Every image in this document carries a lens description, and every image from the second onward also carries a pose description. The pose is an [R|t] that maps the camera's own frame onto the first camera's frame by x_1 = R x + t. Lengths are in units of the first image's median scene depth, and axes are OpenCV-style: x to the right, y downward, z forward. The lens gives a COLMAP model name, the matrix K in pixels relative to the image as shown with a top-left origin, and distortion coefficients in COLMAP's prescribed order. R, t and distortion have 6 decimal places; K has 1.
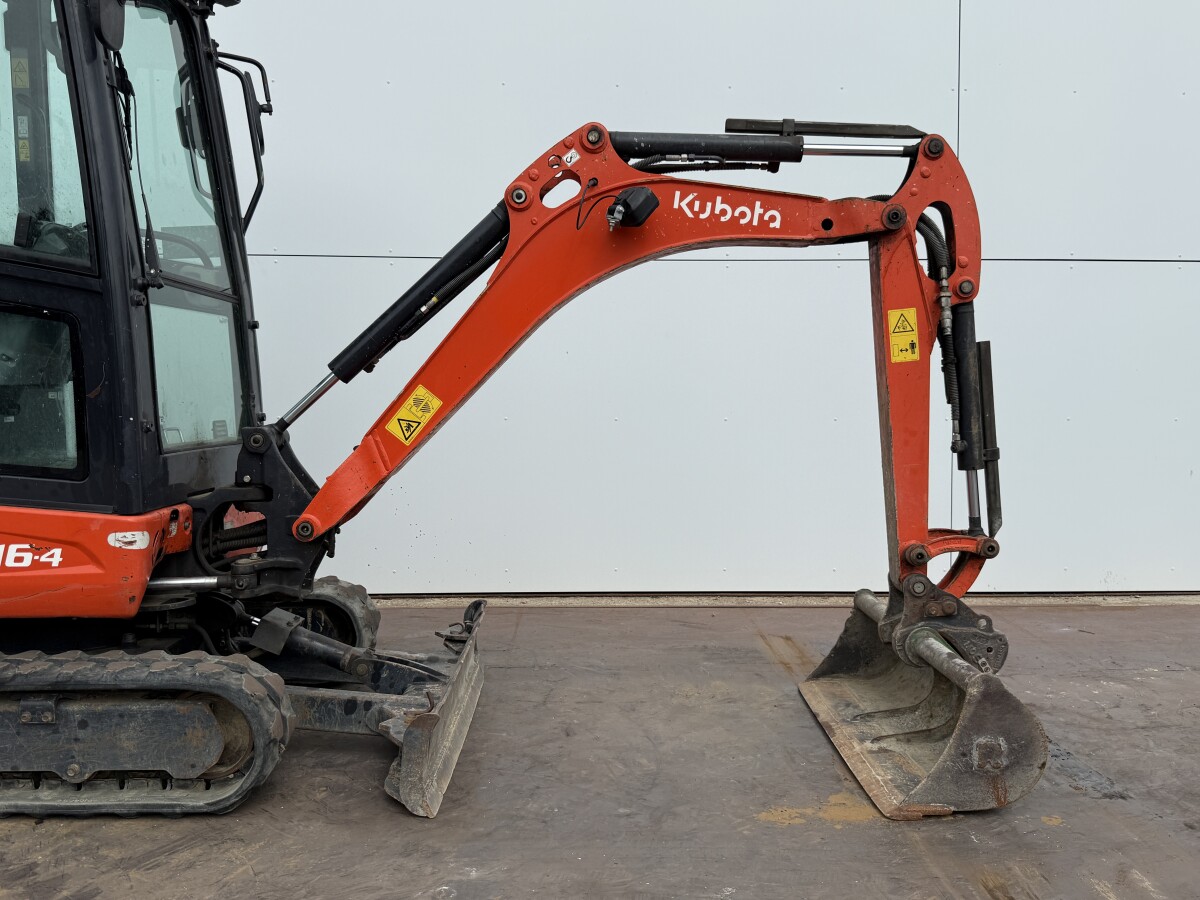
lens RADIAL K [[1014.5, 0, 608.7], [0, 1014.5, 459.4], [0, 0, 1]] dist [0.090556, -0.168612]
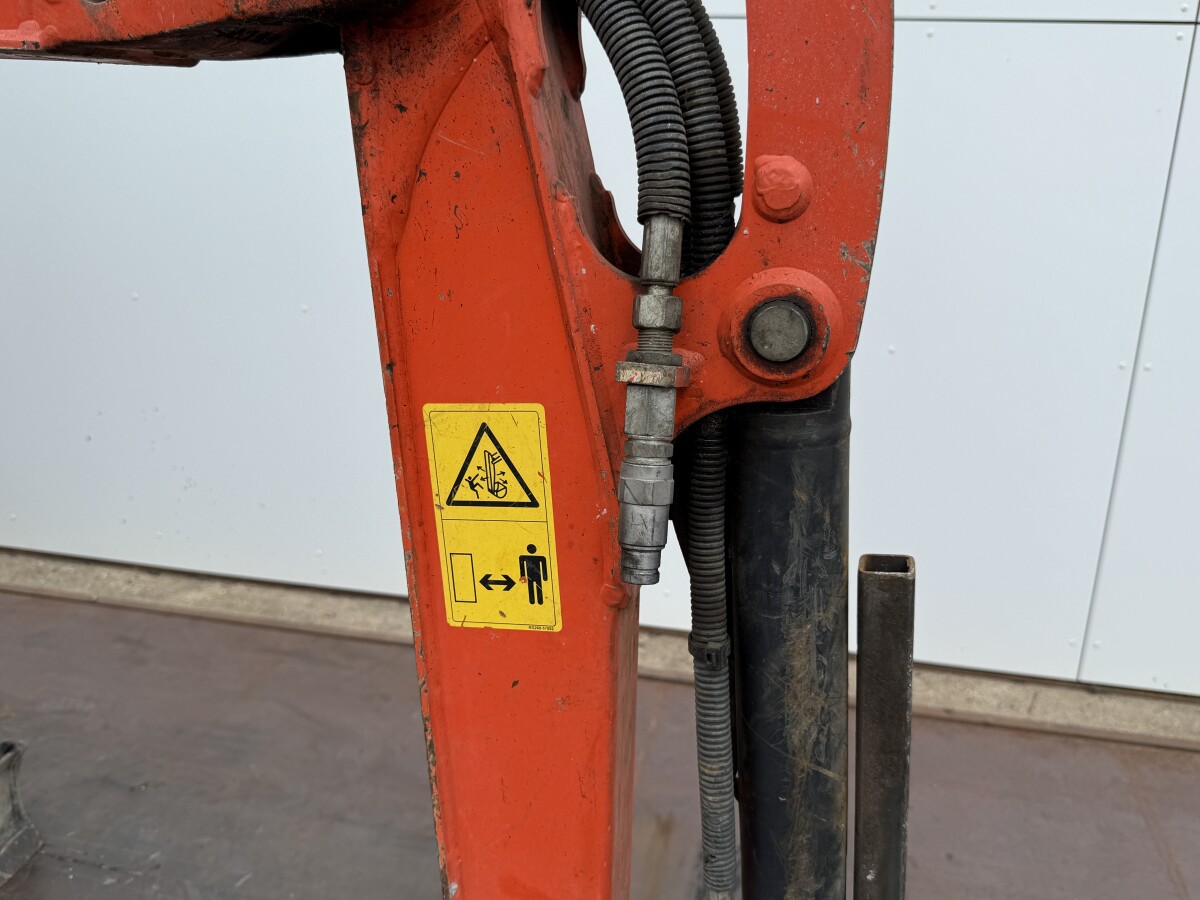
lens RADIAL K [[1002.7, 0, 608.2], [0, 1002.7, 460.3], [0, 0, 1]] dist [0.079225, -0.147458]
pose [[0.964606, 0.103081, -0.242713, 0.364926], [-0.036116, 0.963400, 0.265623, -0.192589], [0.261210, -0.247456, 0.933025, 0.812319]]
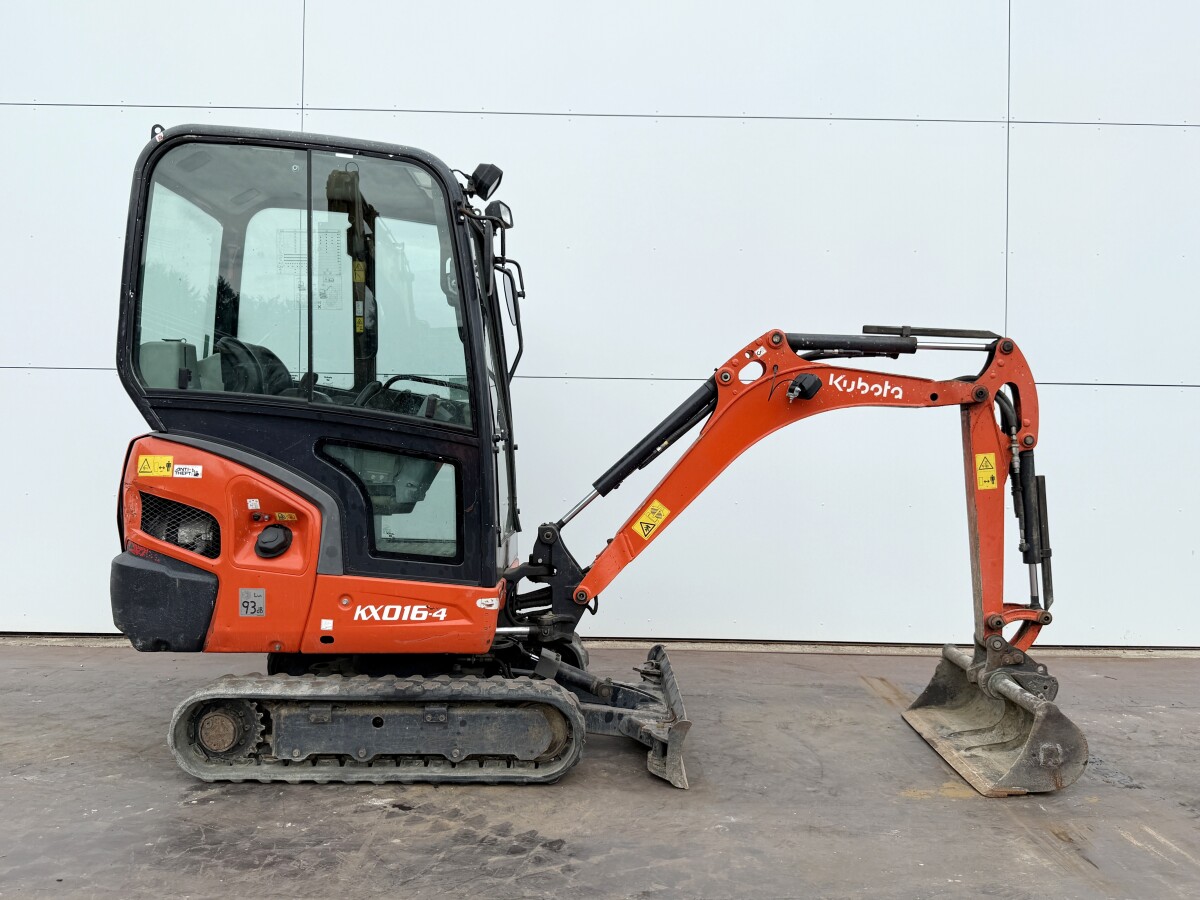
lens RADIAL K [[1002.7, 0, 602.0], [0, 1002.7, 451.1], [0, 0, 1]] dist [0.079225, -0.147458]
pose [[0.999601, 0.012965, -0.025077, -0.229422], [-0.014168, 0.998728, -0.048389, -0.072498], [0.024417, 0.048725, 0.998514, -0.472228]]
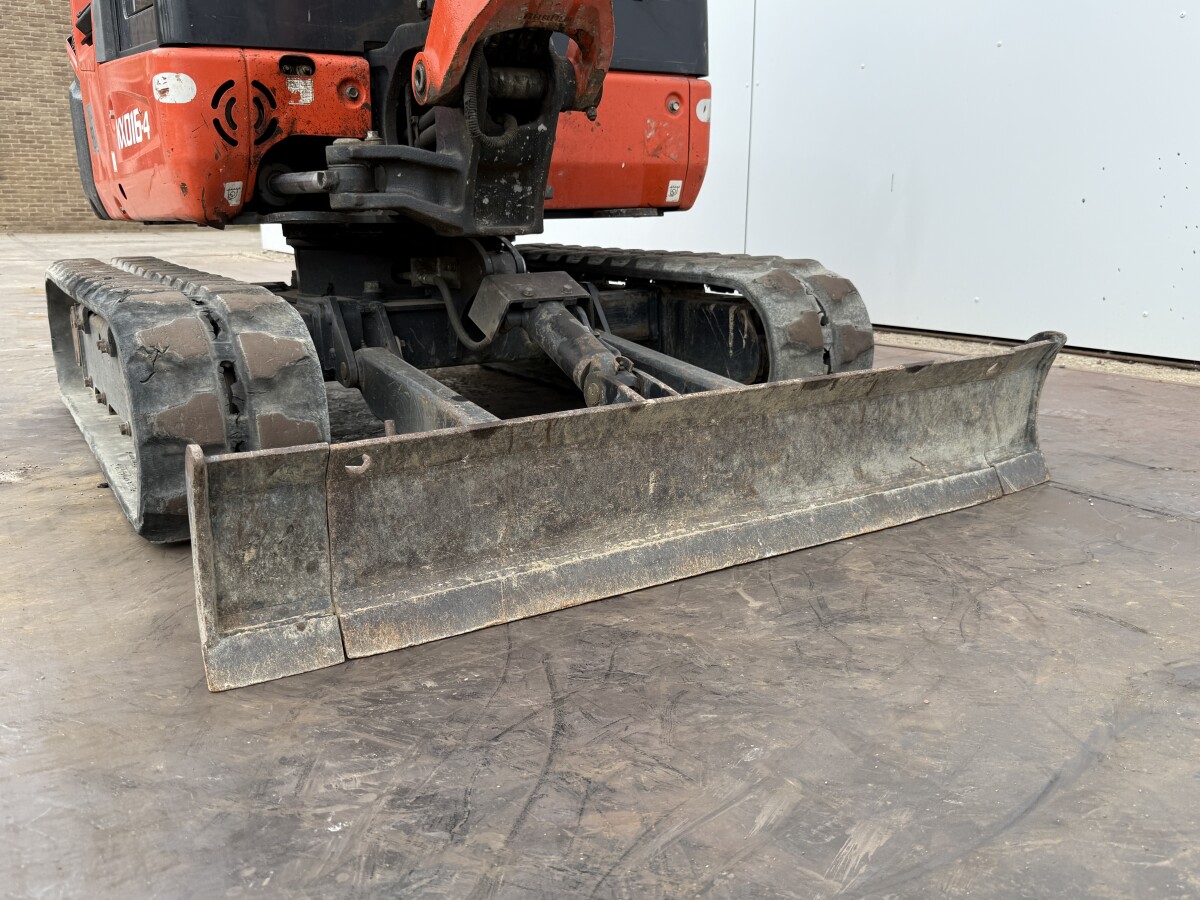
lens RADIAL K [[1002.7, 0, 595.8], [0, 1002.7, 459.8], [0, 0, 1]] dist [0.079225, -0.147458]
pose [[0.498380, 0.199383, -0.843720, 0.199910], [-0.039446, 0.977403, 0.207673, 0.142151], [0.866061, -0.070219, 0.494983, 0.801672]]
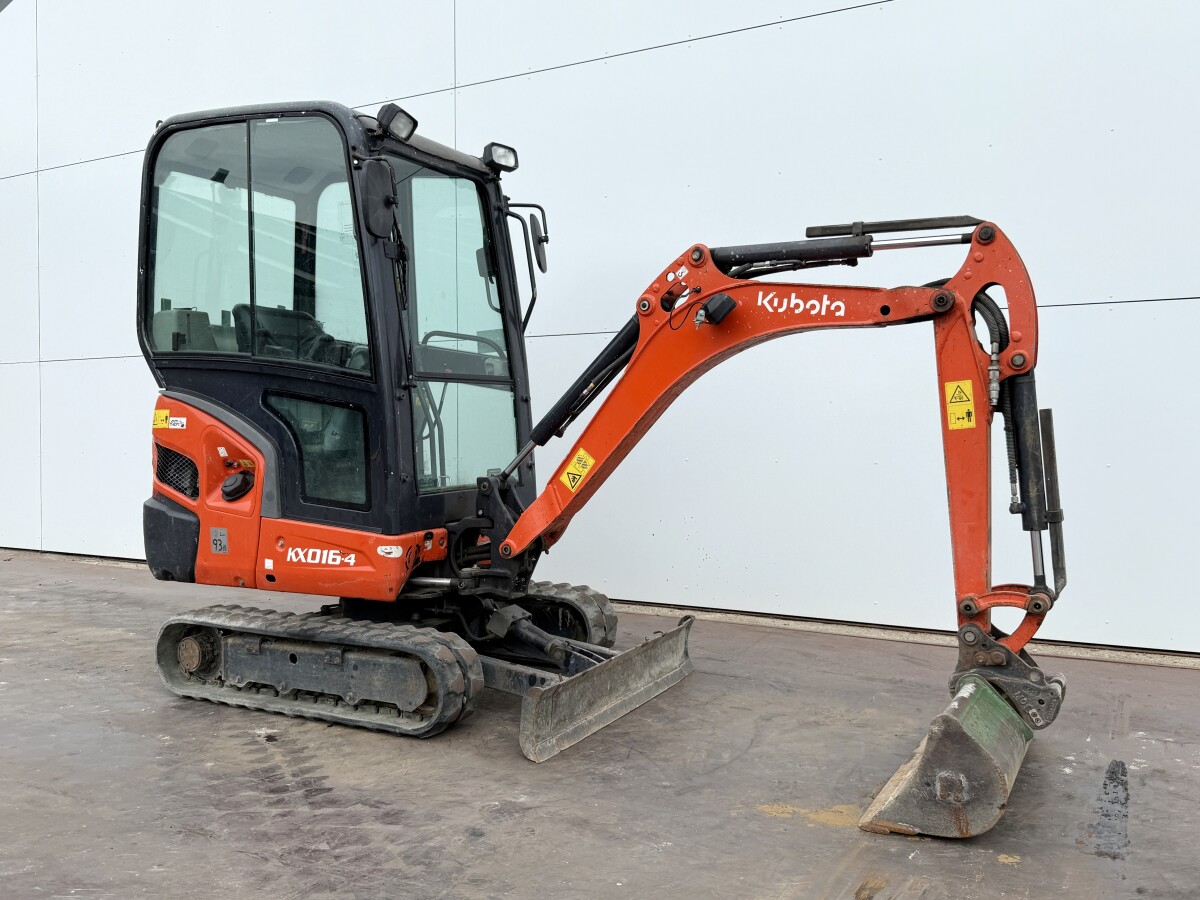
lens RADIAL K [[1002.7, 0, 595.8], [0, 1002.7, 451.7], [0, 0, 1]] dist [0.079225, -0.147458]
pose [[0.861126, 0.007014, -0.508342, 0.506350], [-0.020114, 0.999592, -0.020281, -0.041555], [0.507993, 0.027690, 0.860916, -0.133880]]
